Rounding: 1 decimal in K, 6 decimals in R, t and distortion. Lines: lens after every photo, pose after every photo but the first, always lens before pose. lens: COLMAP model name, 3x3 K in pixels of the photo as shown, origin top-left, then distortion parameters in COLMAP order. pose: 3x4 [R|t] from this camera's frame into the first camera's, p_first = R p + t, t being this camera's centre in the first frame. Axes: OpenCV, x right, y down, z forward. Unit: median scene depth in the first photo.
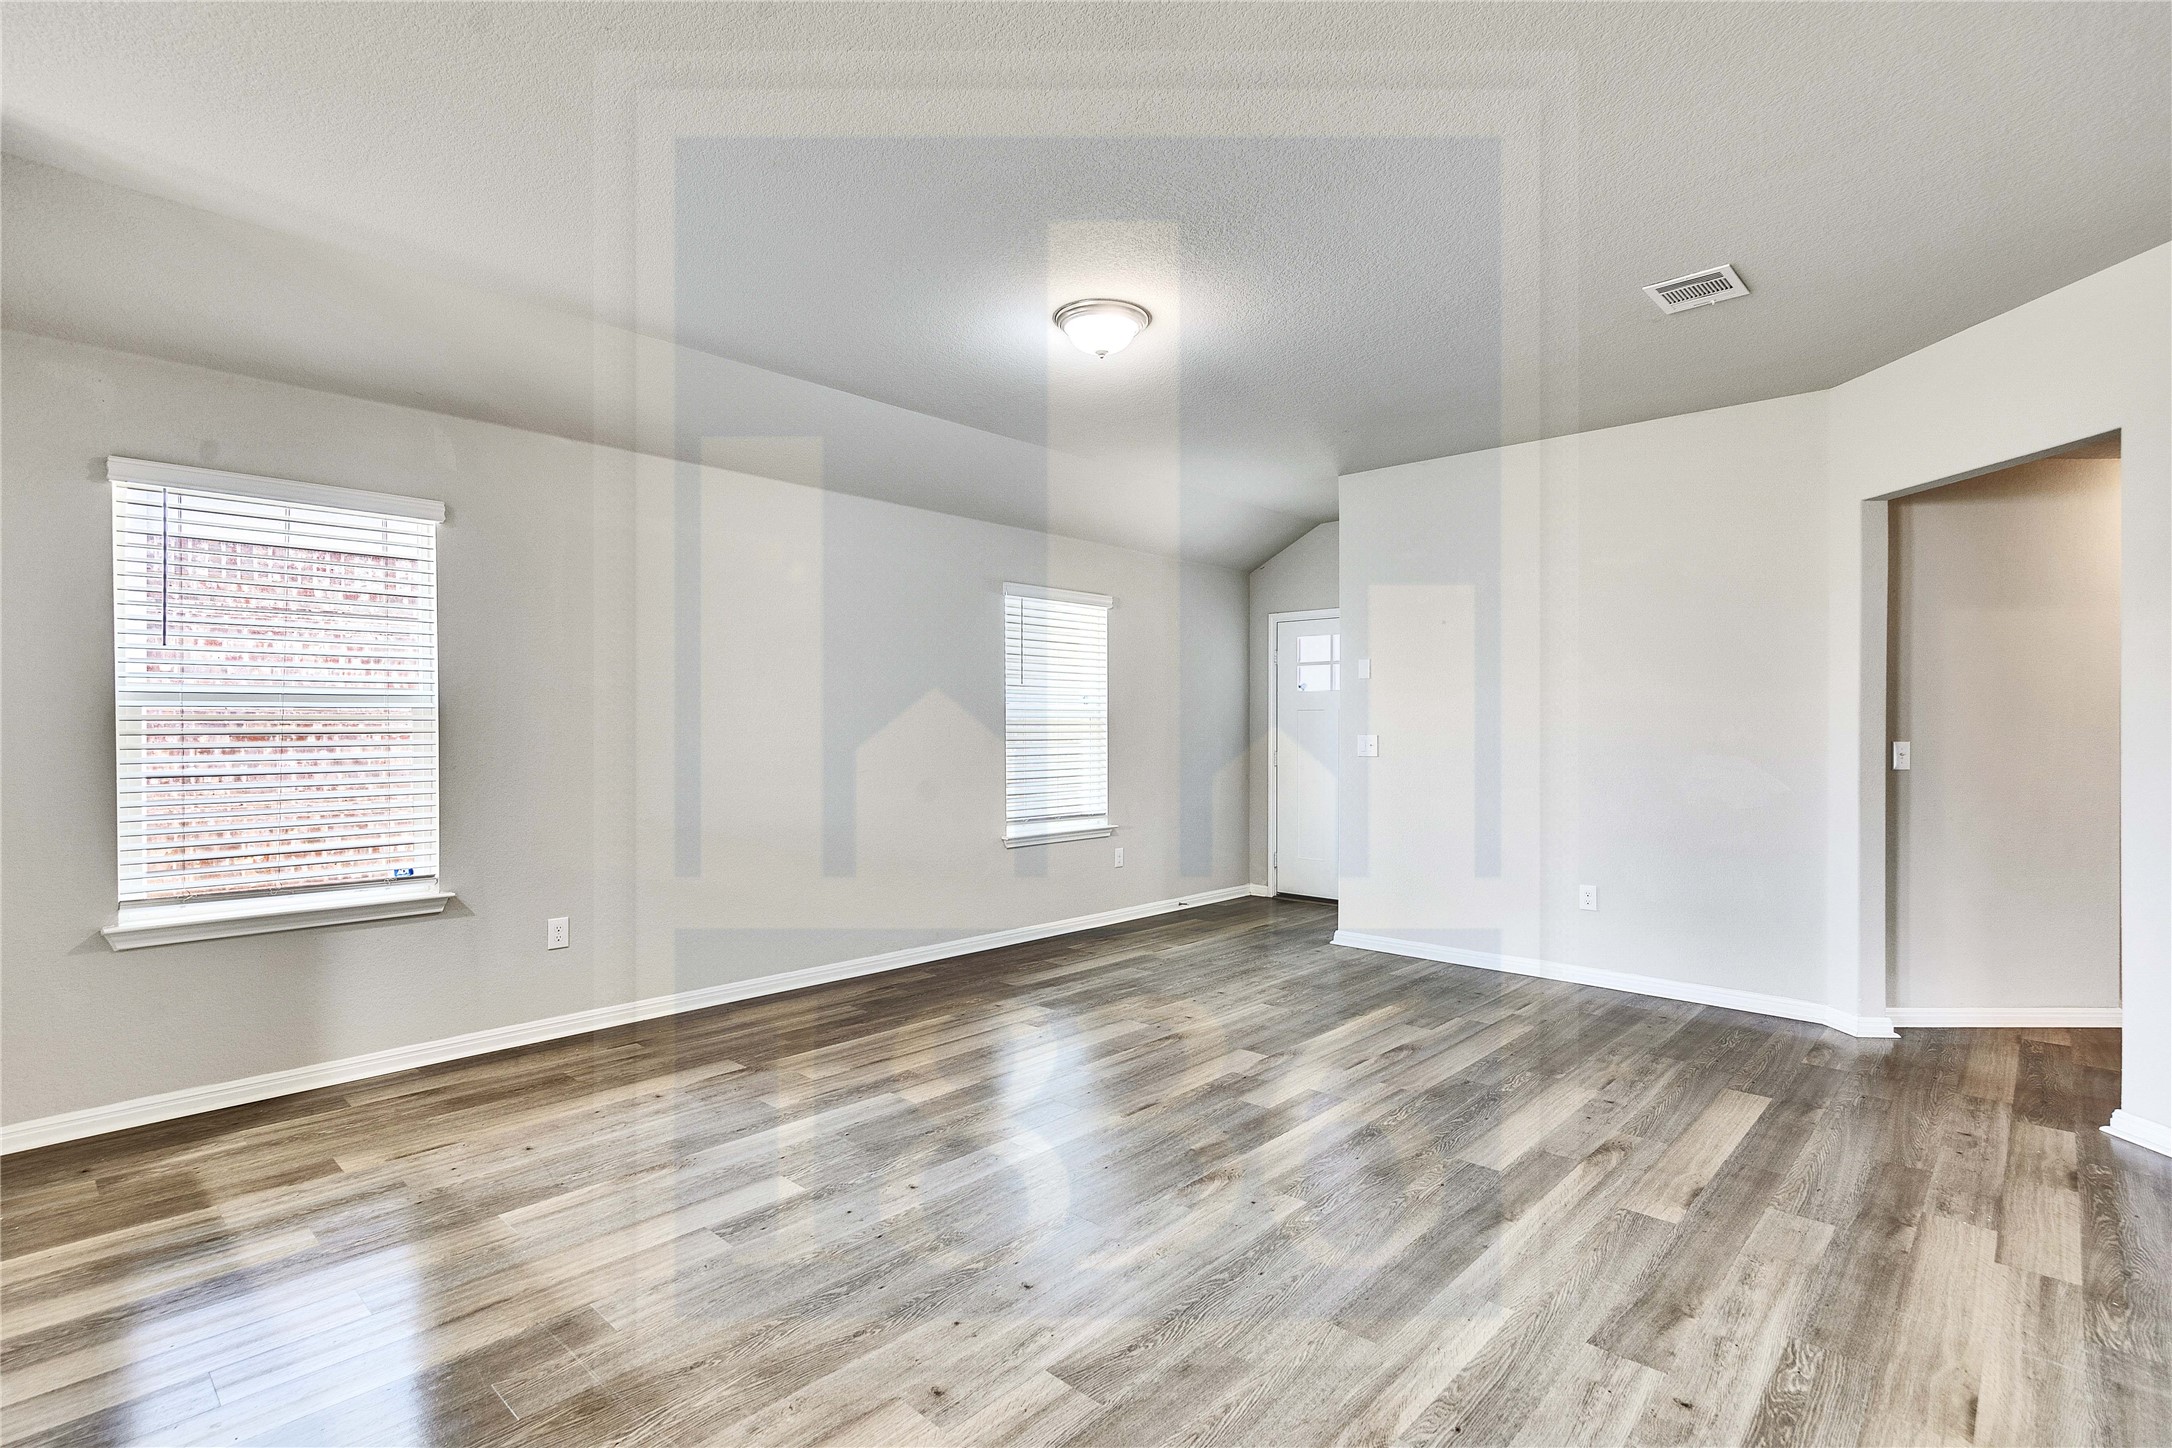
lens RADIAL K [[1046.7, 0, 1086.0], [0, 1046.7, 724.0], [0, 0, 1]] dist [0.002550, -0.000127]
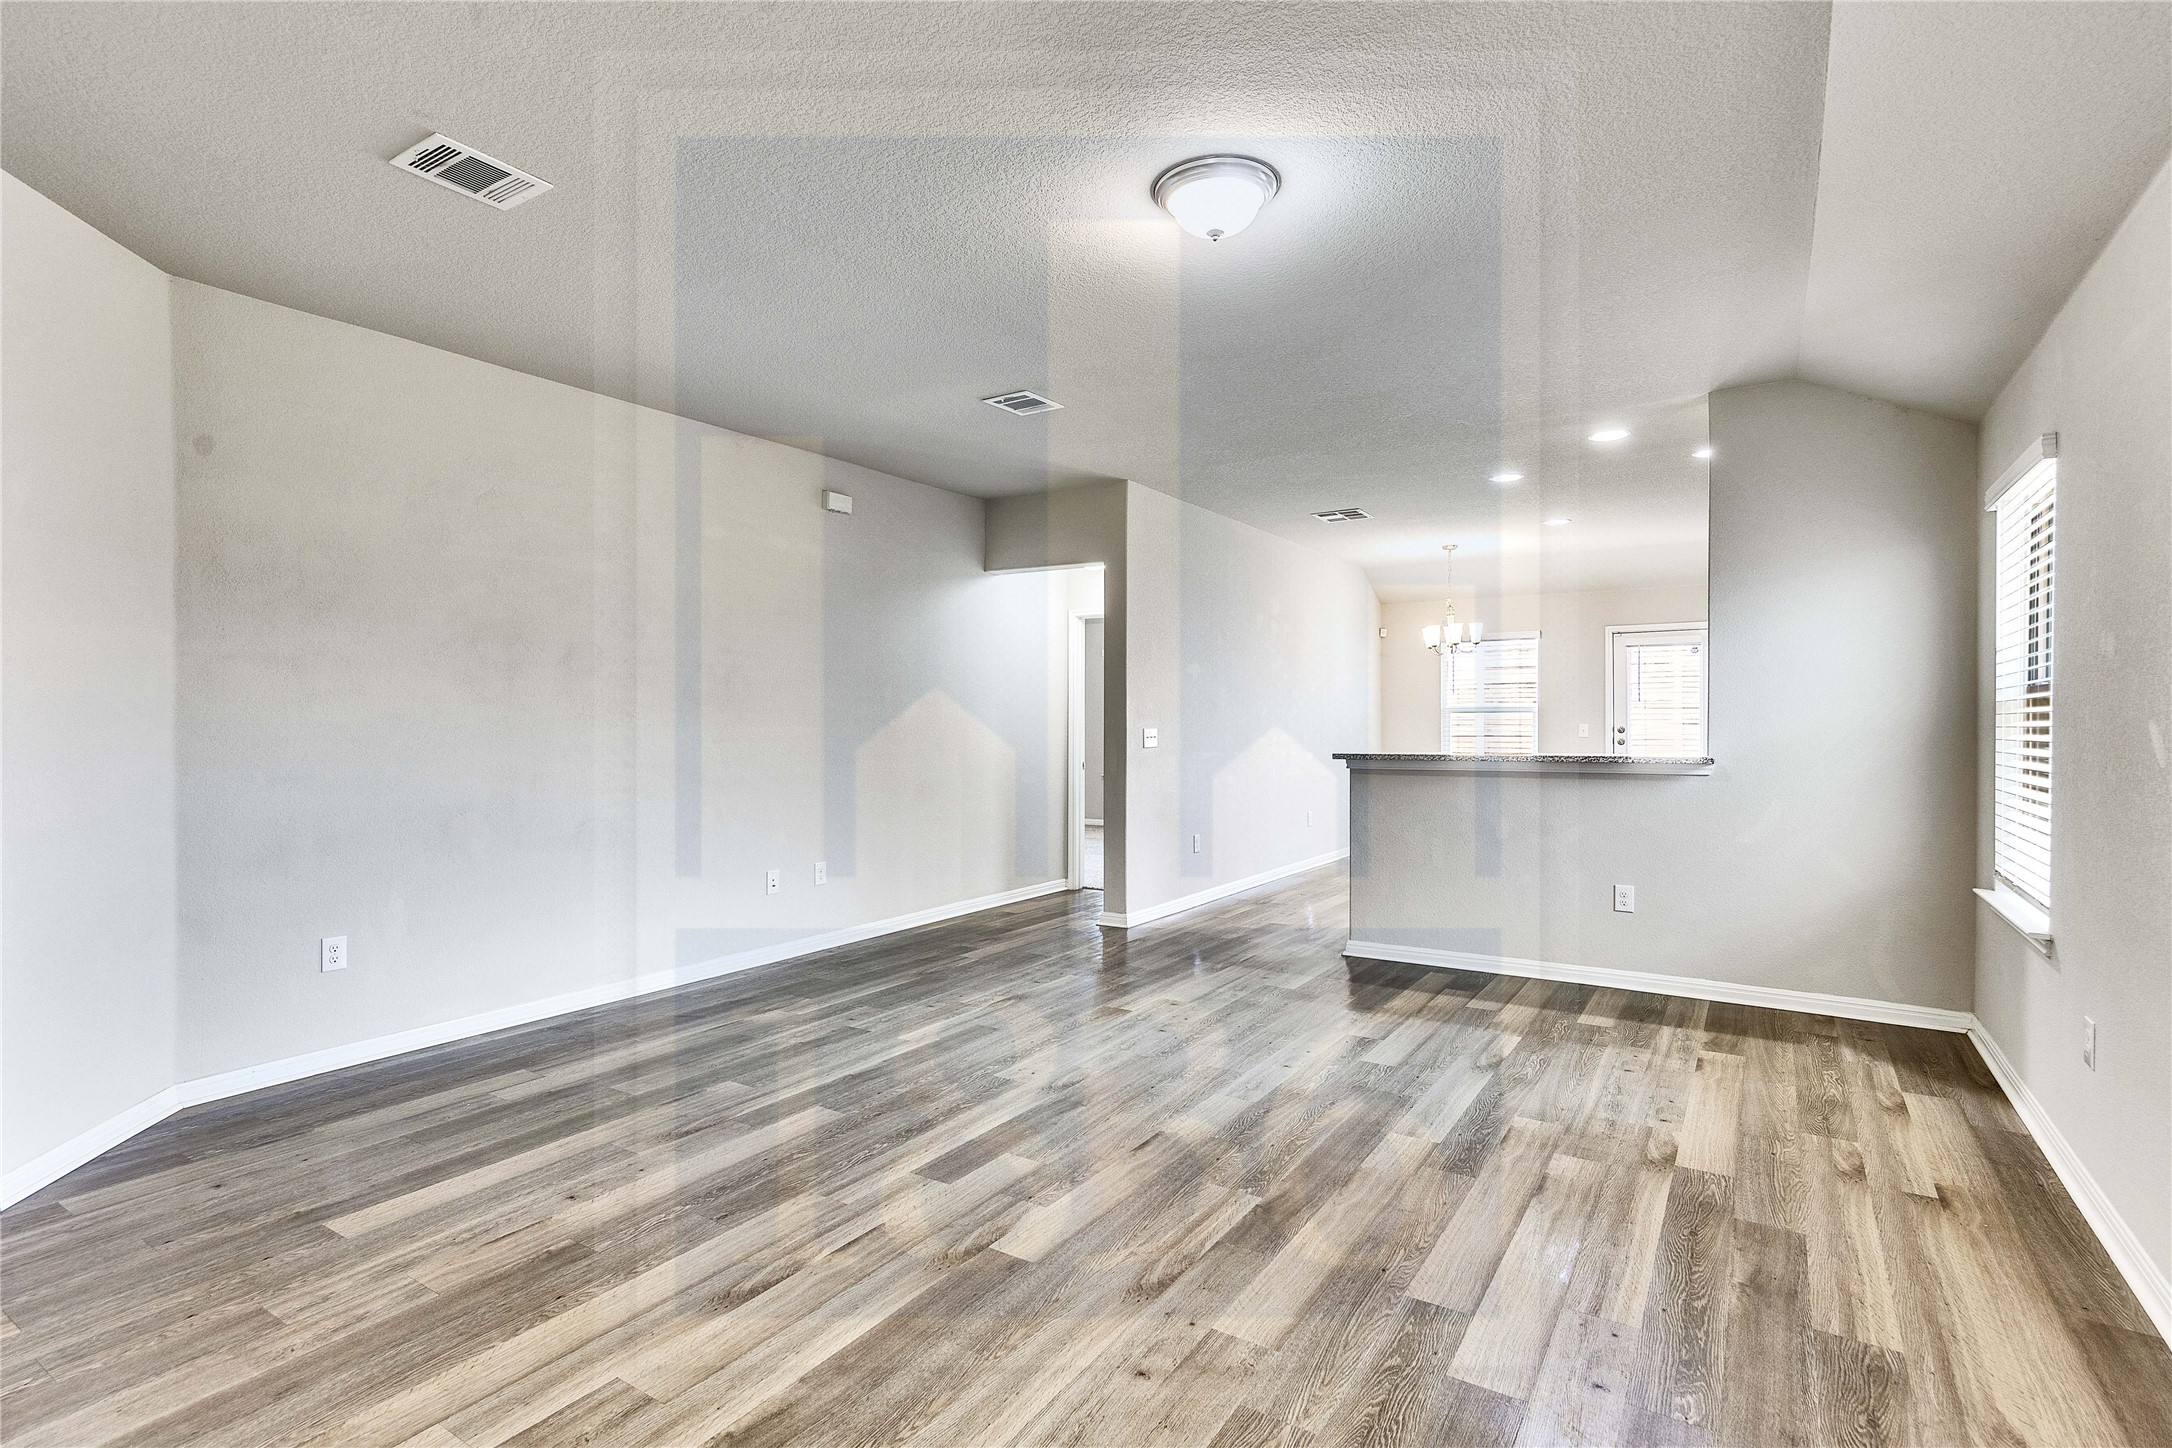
lens RADIAL K [[1046.7, 0, 1086.0], [0, 1046.7, 724.0], [0, 0, 1]] dist [0.002550, -0.000127]
pose [[-0.985369, 0.001558, -0.170429, 0.242266], [0.001546, 0.999999, 0.000206, 0.004943], [0.170429, -0.000061, -0.985370, 1.763564]]
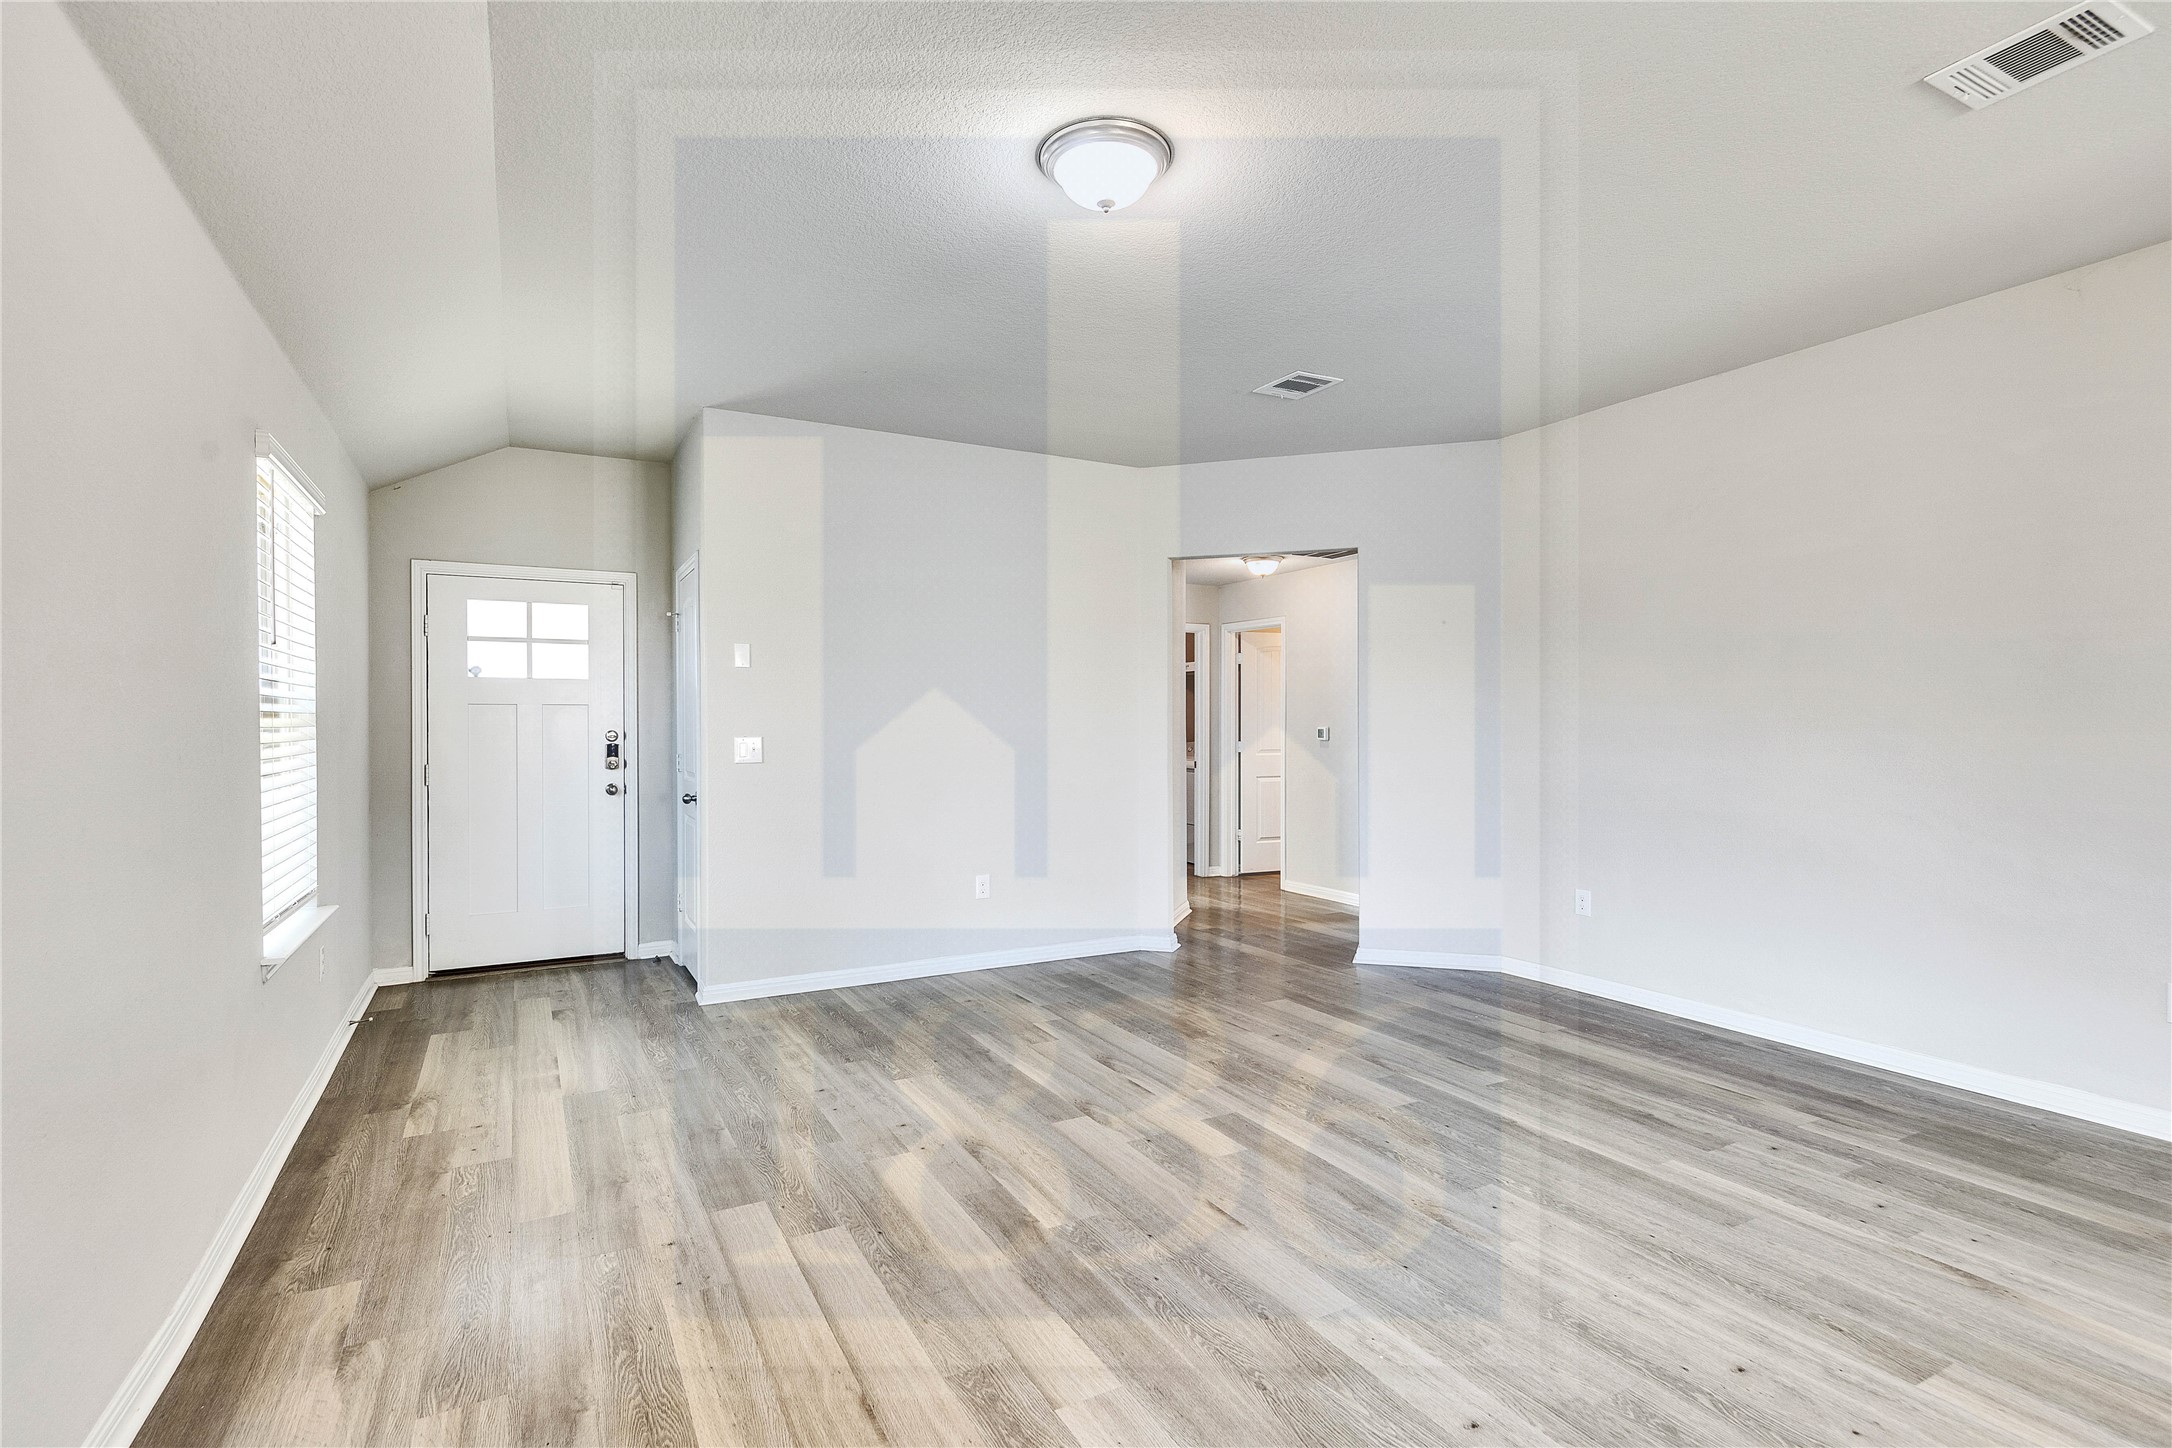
lens RADIAL K [[1026.6, 0, 1086.0], [0, 1026.6, 724.0], [0, 0, 1]] dist [0.002327, 0.000147]
pose [[0.314117, -0.002995, 0.949379, -0.670794], [-0.000397, 0.999995, 0.003286, -0.005066], [-0.949384, -0.001409, 0.314114, 0.800999]]
